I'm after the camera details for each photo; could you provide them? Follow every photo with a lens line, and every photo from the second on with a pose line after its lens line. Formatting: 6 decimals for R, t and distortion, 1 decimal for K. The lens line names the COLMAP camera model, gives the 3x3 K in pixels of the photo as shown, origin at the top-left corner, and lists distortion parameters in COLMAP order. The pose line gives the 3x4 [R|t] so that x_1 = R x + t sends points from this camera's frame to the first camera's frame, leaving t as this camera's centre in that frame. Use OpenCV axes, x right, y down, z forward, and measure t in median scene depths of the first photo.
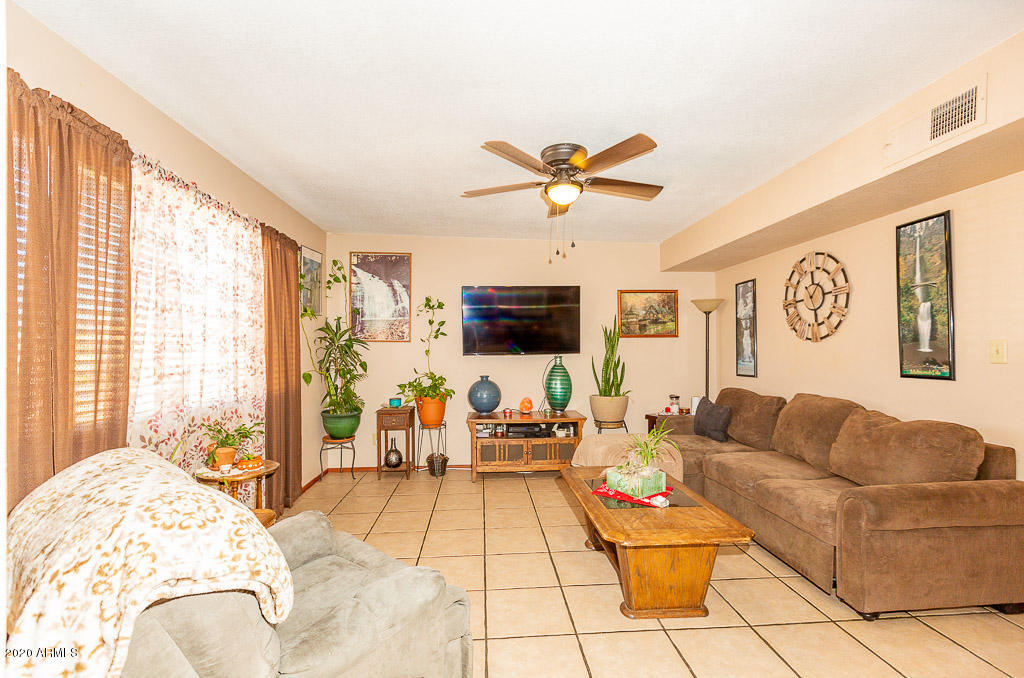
lens RADIAL K [[468.8, 0, 510.0], [0, 468.8, 345.8], [0, 0, 1]] dist [-0.001880, -0.000611]
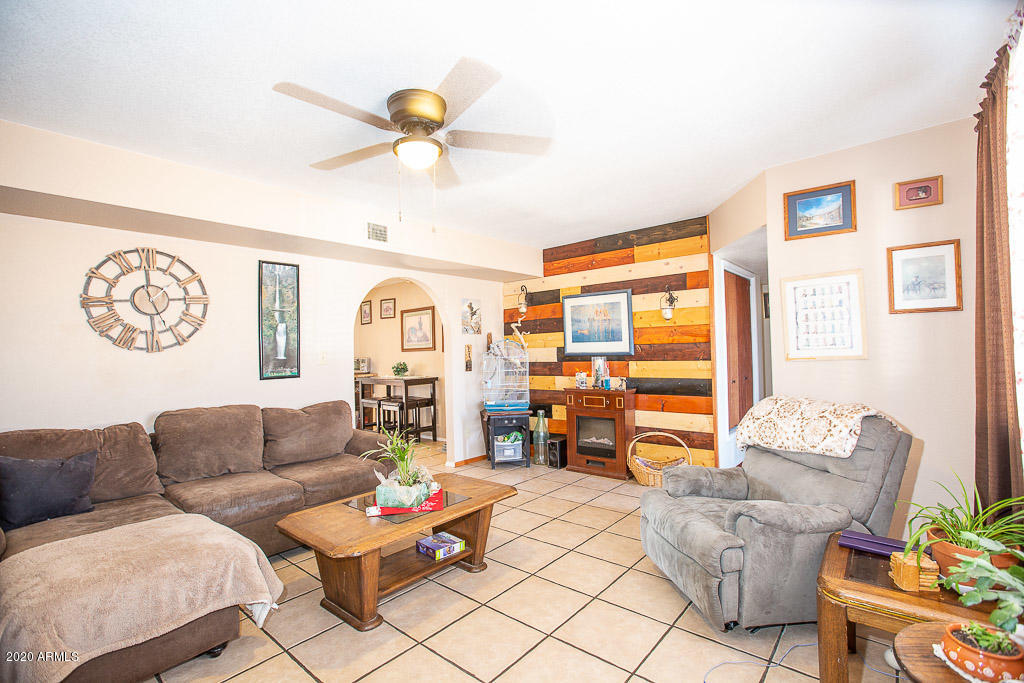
lens RADIAL K [[468.8, 0, 507.7], [0, 468.8, 342.0], [0, 0, 1]] dist [-0.001880, -0.000611]
pose [[-0.713122, 0.029356, 0.700425, -0.458334], [0.018816, 0.999564, -0.022737, 0.005145], [-0.700788, -0.003035, -0.713364, 1.242588]]
